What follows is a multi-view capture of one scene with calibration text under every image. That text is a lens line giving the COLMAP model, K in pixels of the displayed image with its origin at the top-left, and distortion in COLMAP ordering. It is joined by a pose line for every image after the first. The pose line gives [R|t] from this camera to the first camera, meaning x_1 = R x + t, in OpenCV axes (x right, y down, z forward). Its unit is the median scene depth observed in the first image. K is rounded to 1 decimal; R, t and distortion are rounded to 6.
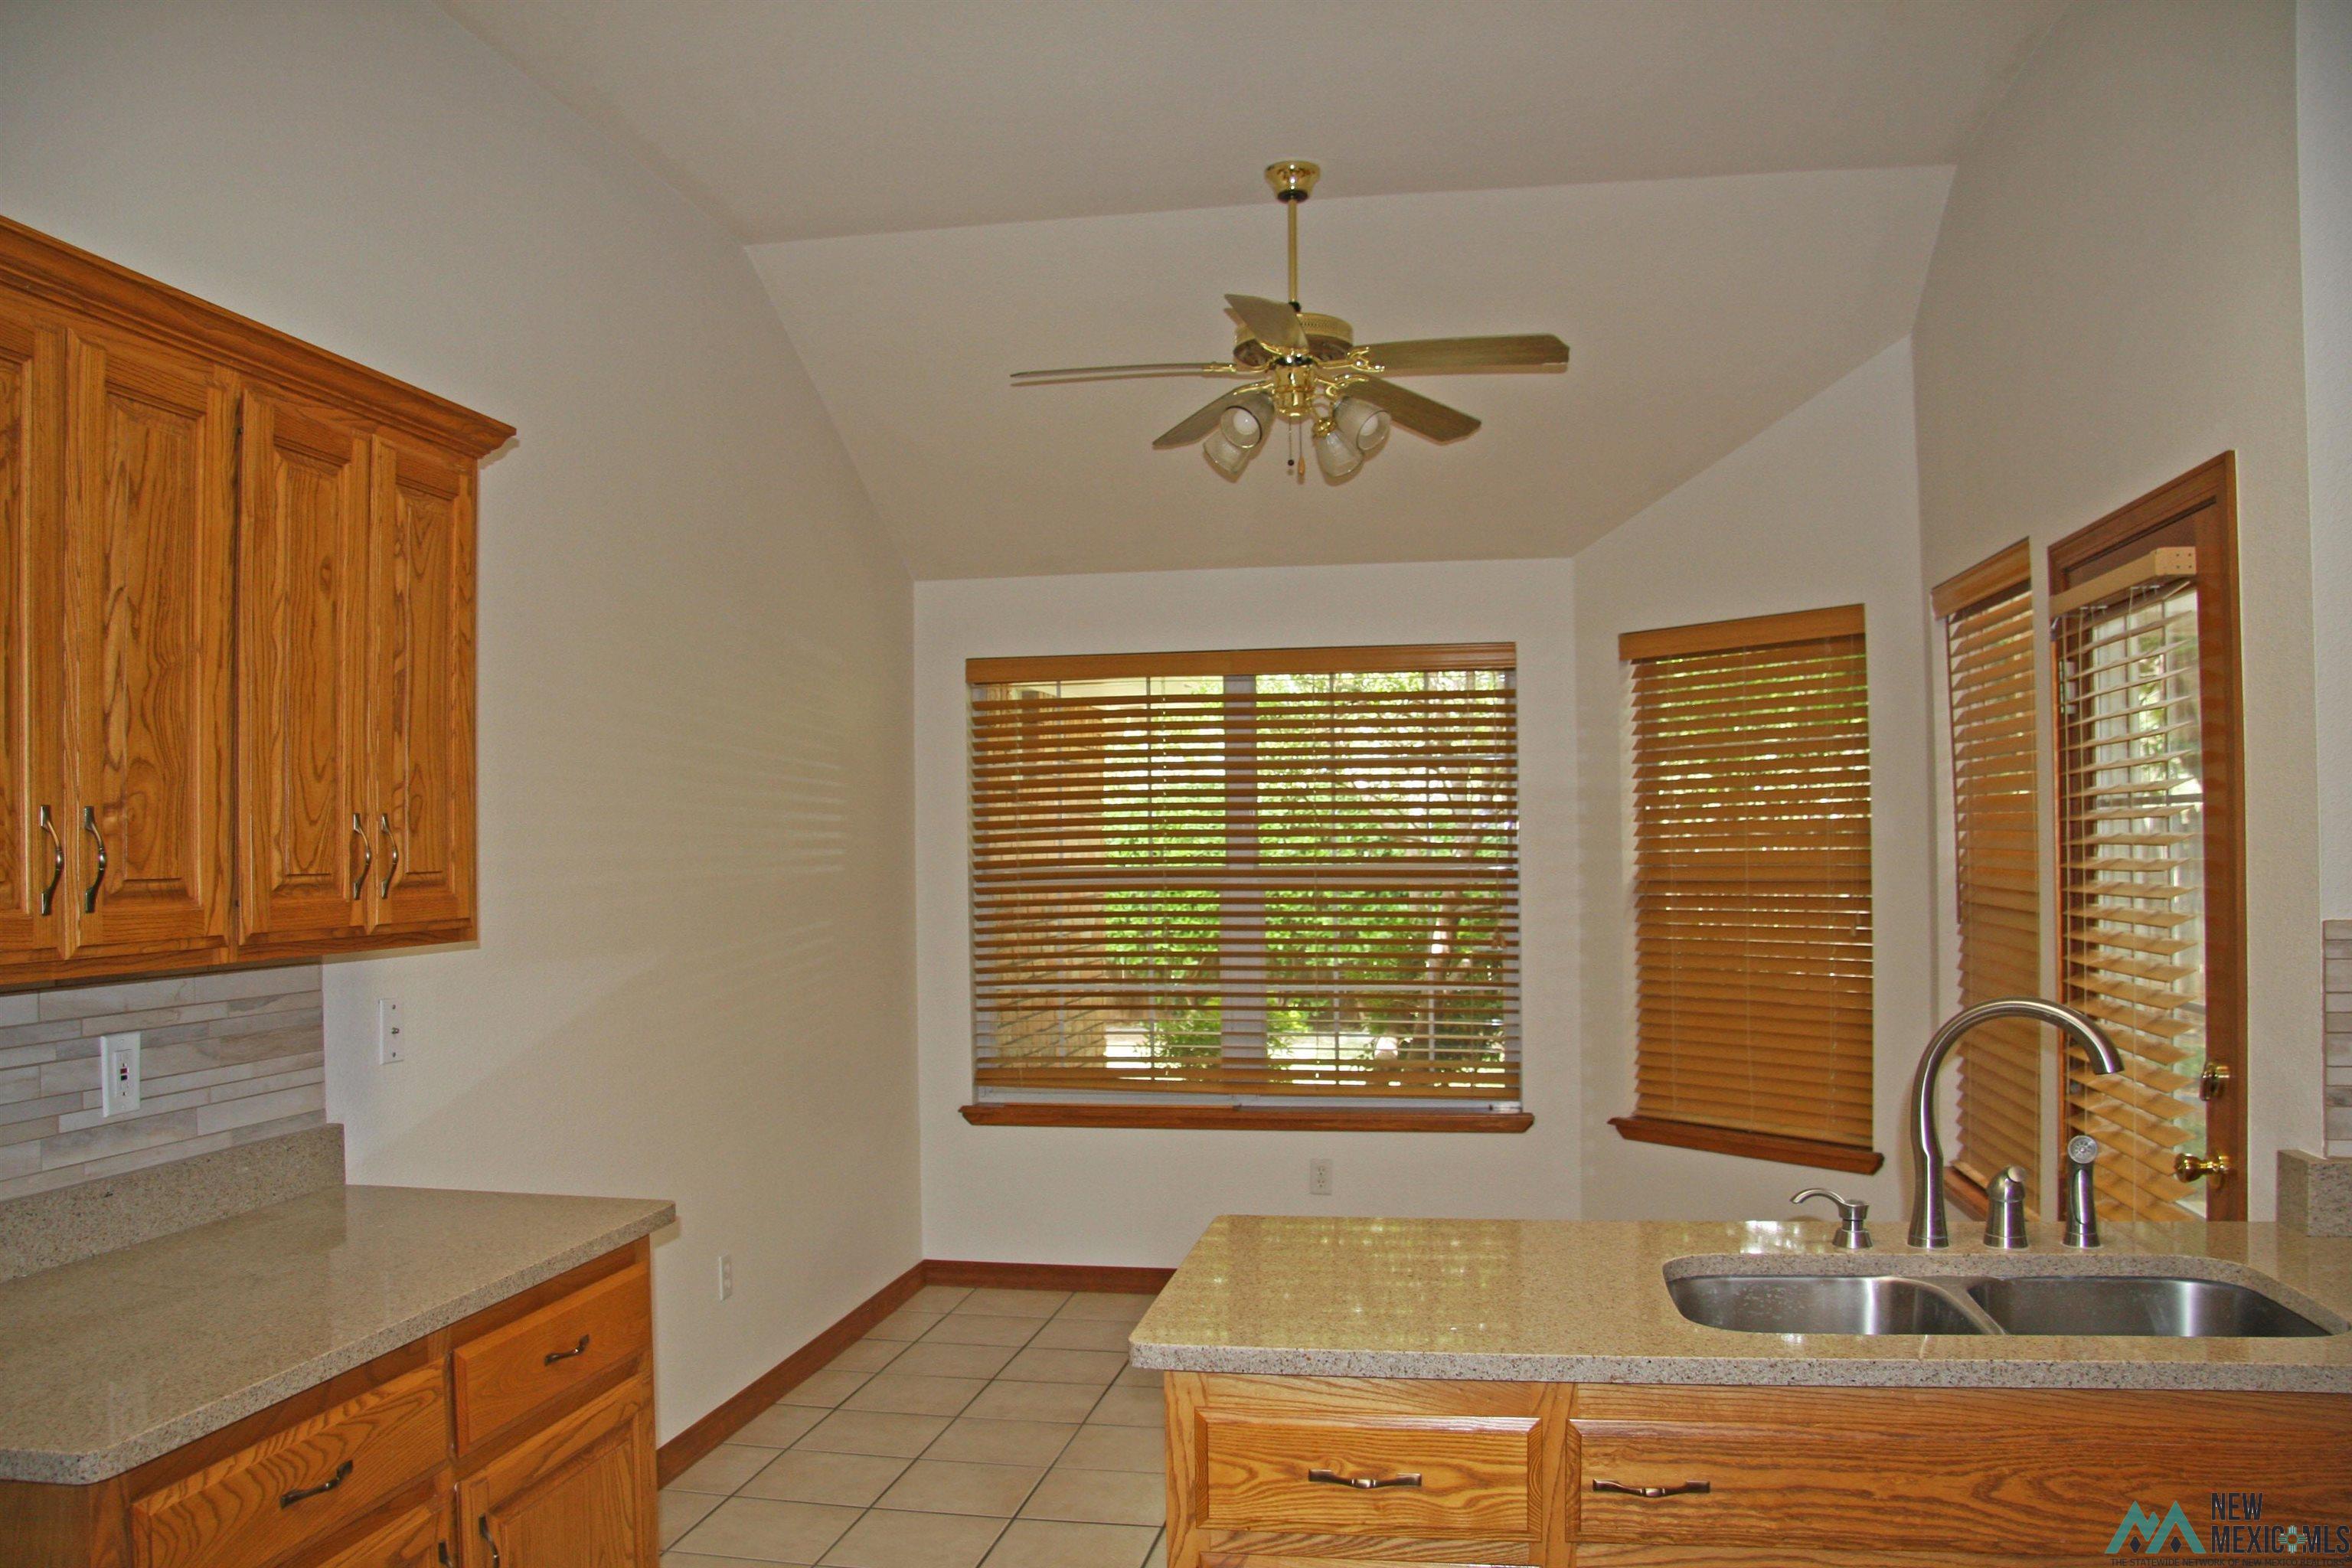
lens RADIAL K [[1936.4, 0, 1138.8], [0, 1936.4, 782.6], [0, 0, 1]] dist [-0.149812, 0.094418]
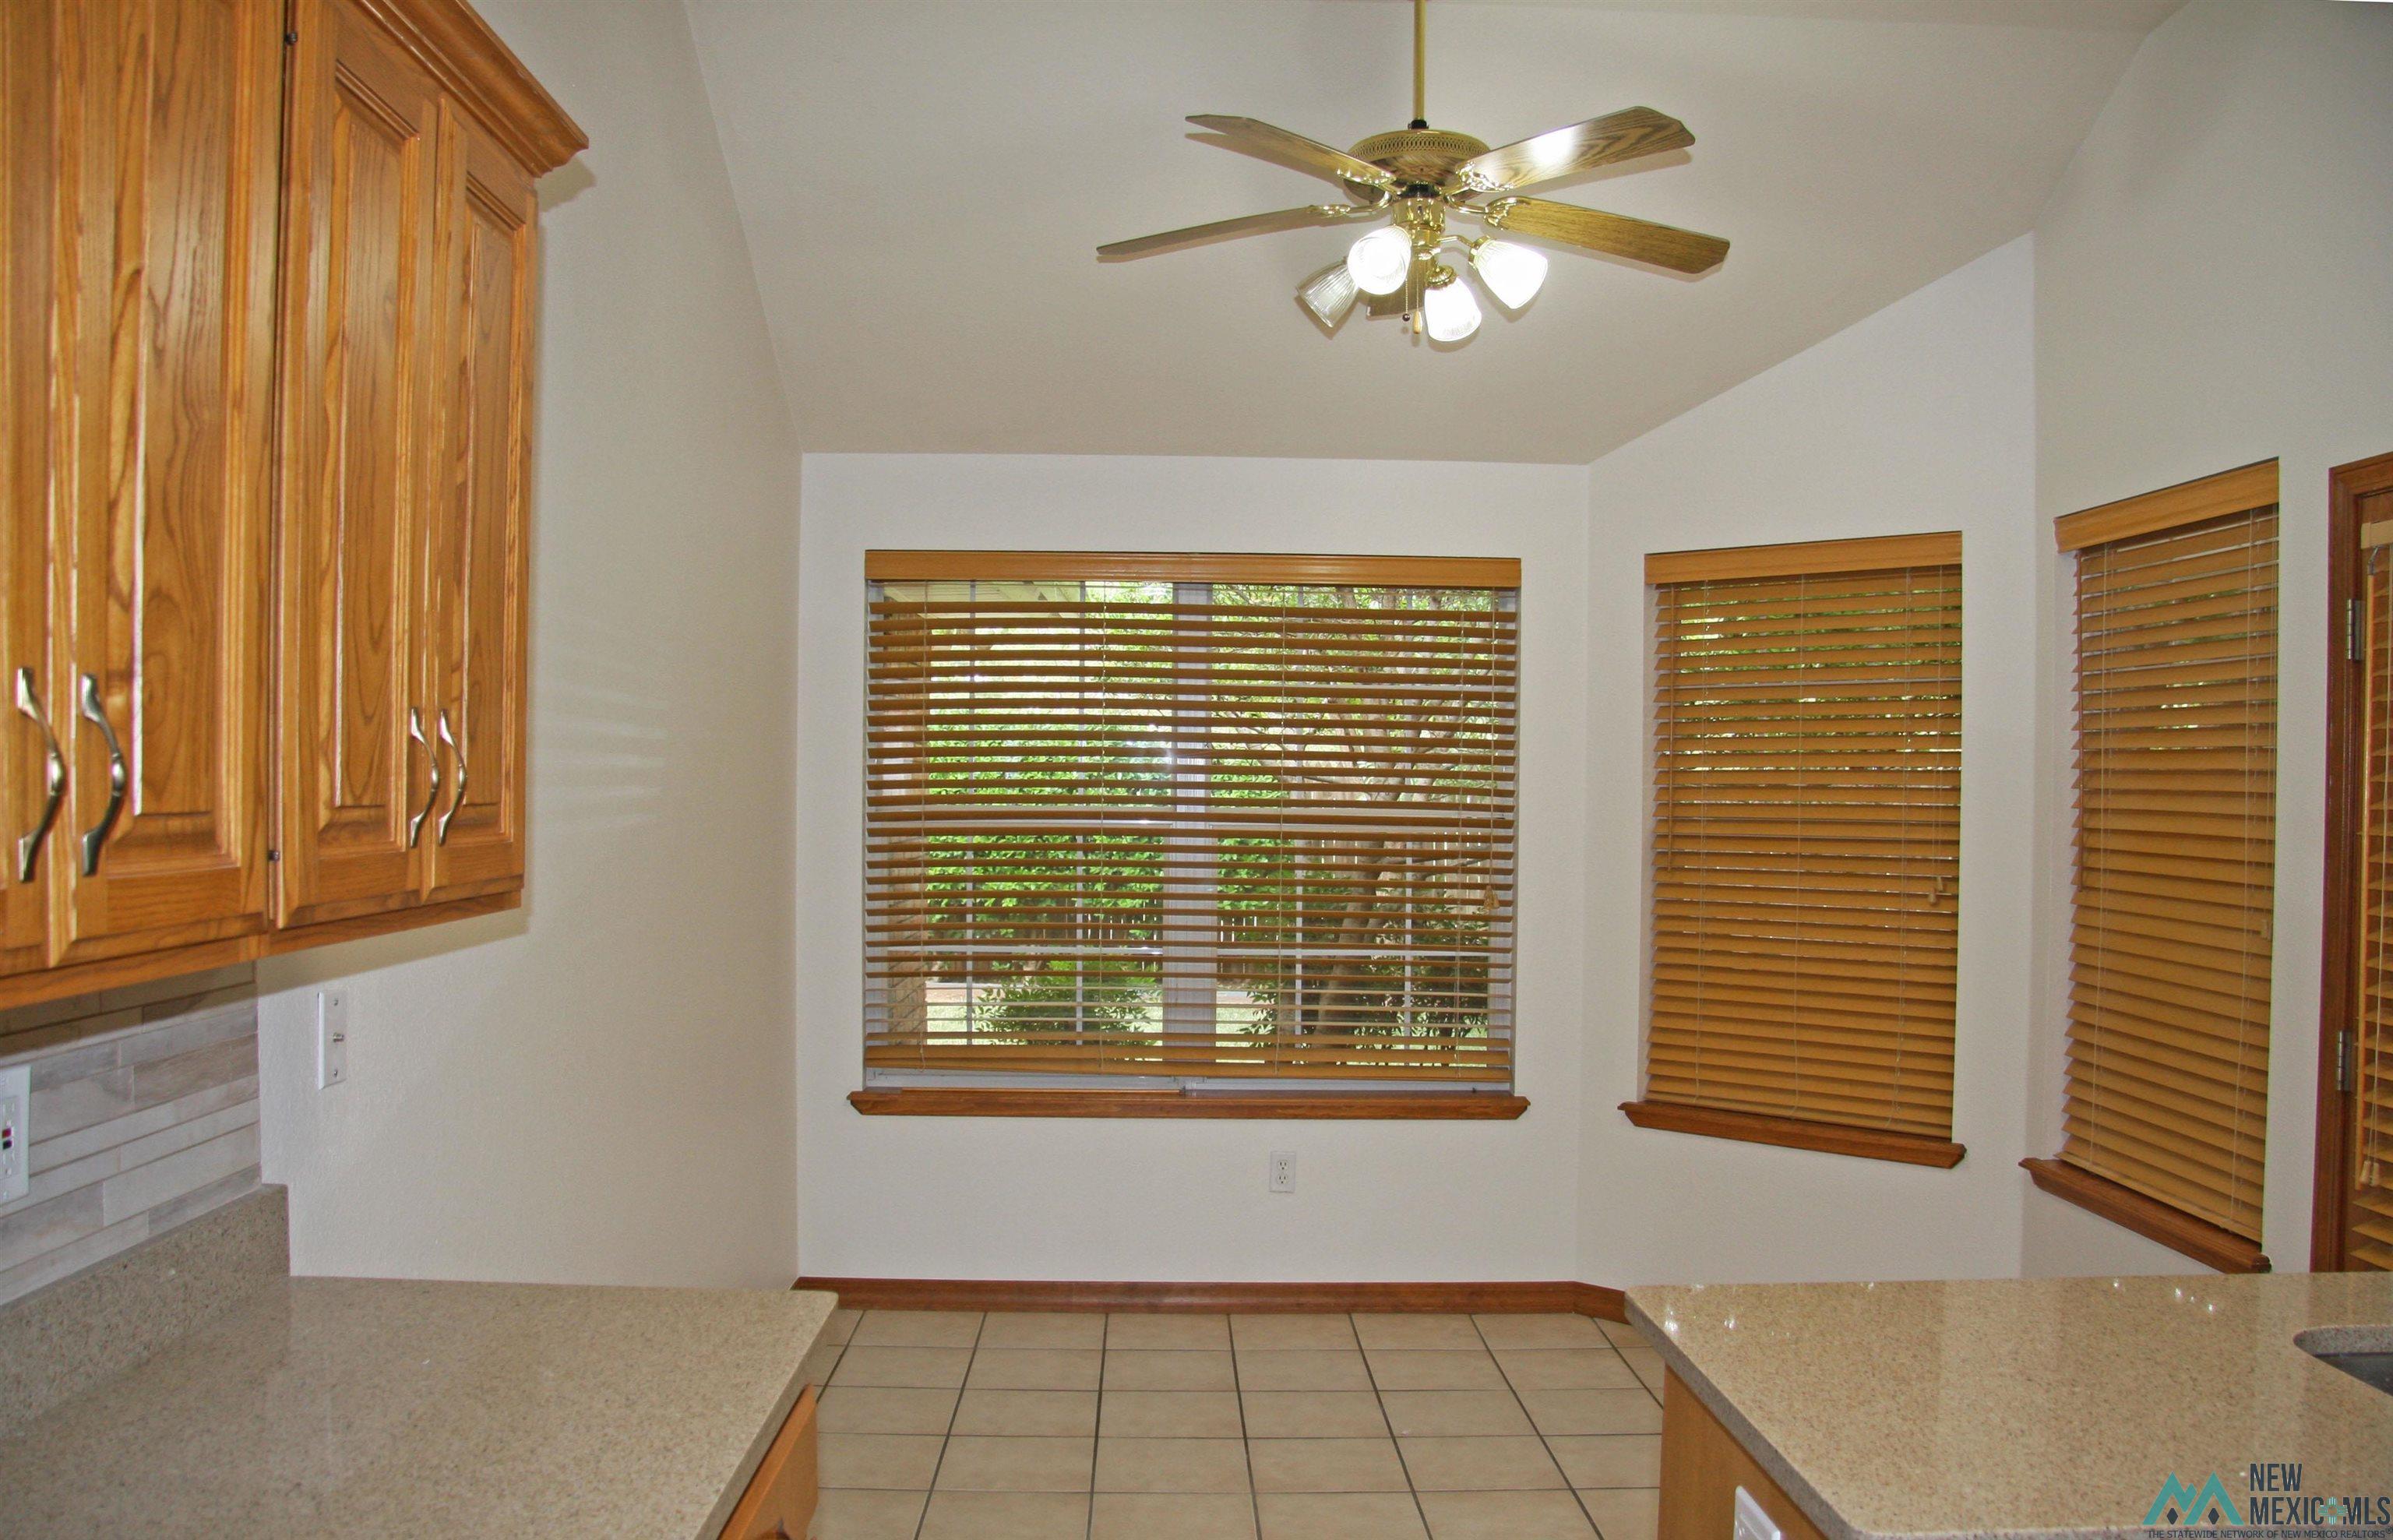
lens RADIAL K [[2002.0, 0, 1207.0], [0, 2002.0, 794.9], [0, 0, 1]] dist [-0.141935, 0.079938]
pose [[0.975877, 0.020787, 0.217330, -0.268331], [-0.028985, 0.998981, 0.034603, 0.013612], [-0.216389, -0.040067, 0.975485, 0.288465]]
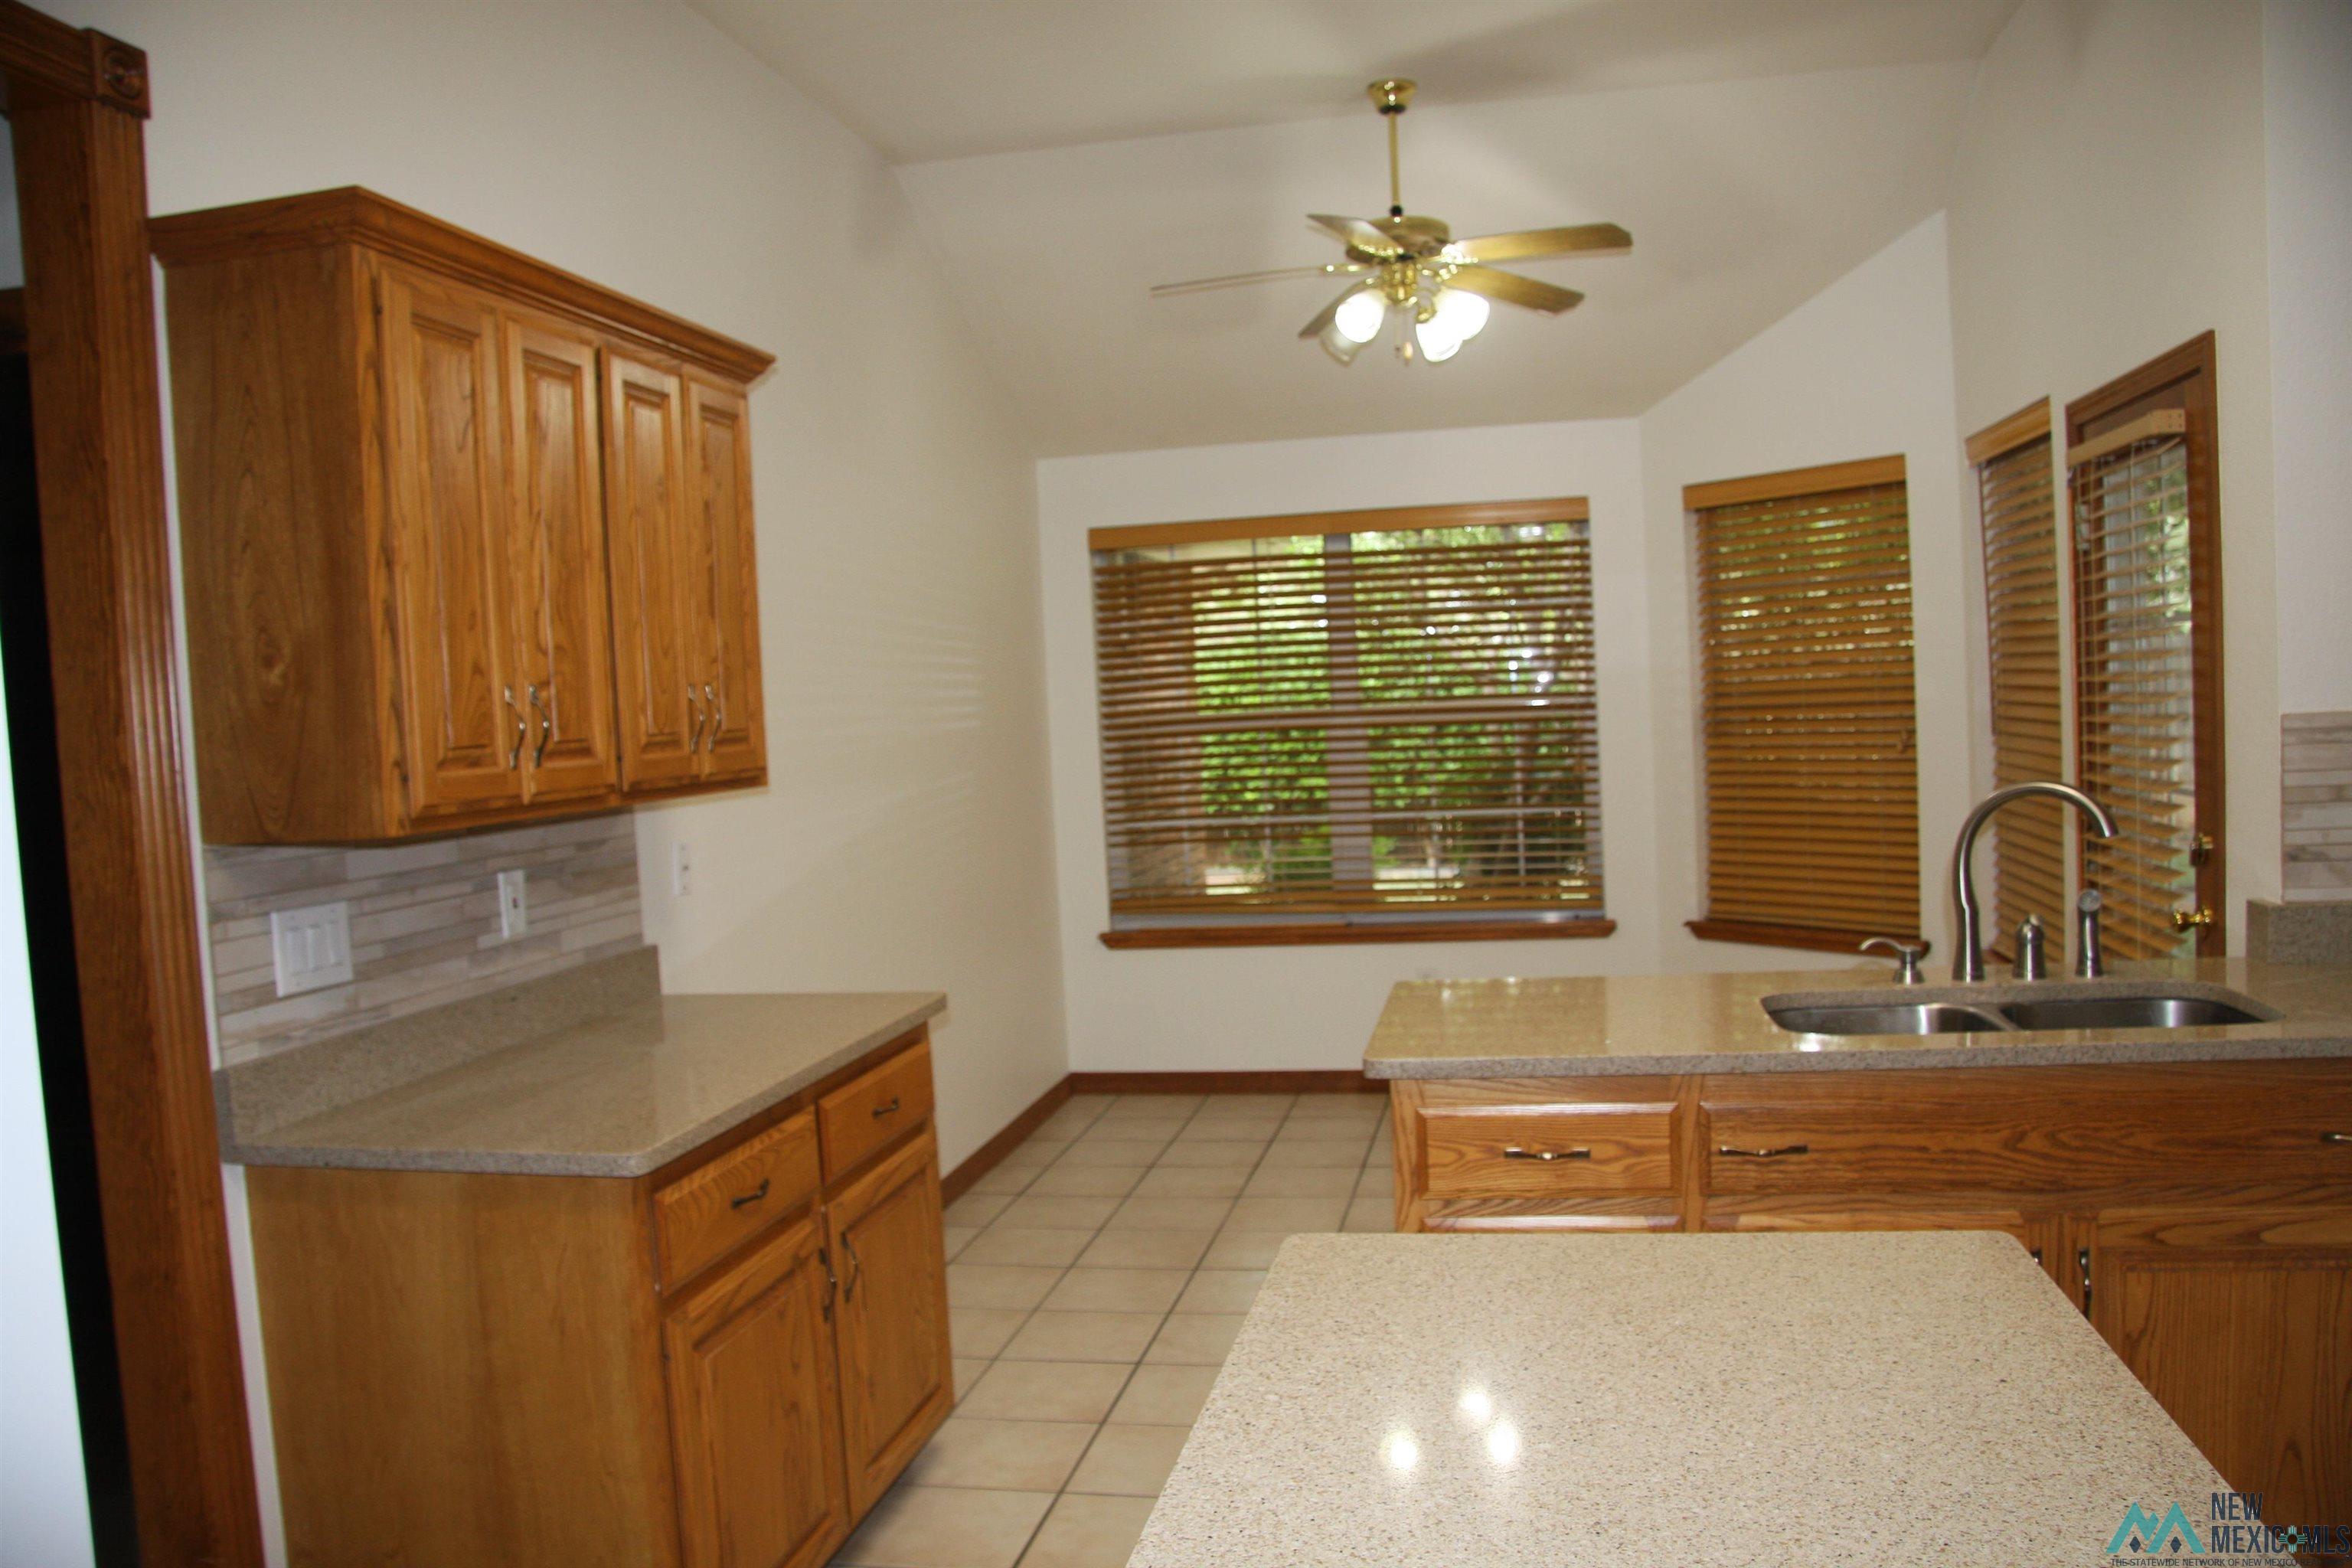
lens RADIAL K [[1936.4, 0, 1158.6], [0, 1936.4, 782.5], [0, 0, 1]] dist [-0.149812, 0.094418]
pose [[0.999257, -0.036848, -0.011269, -0.088016], [0.037587, 0.996515, 0.074461, -0.001005], [0.008486, -0.074829, 0.997160, -0.218768]]
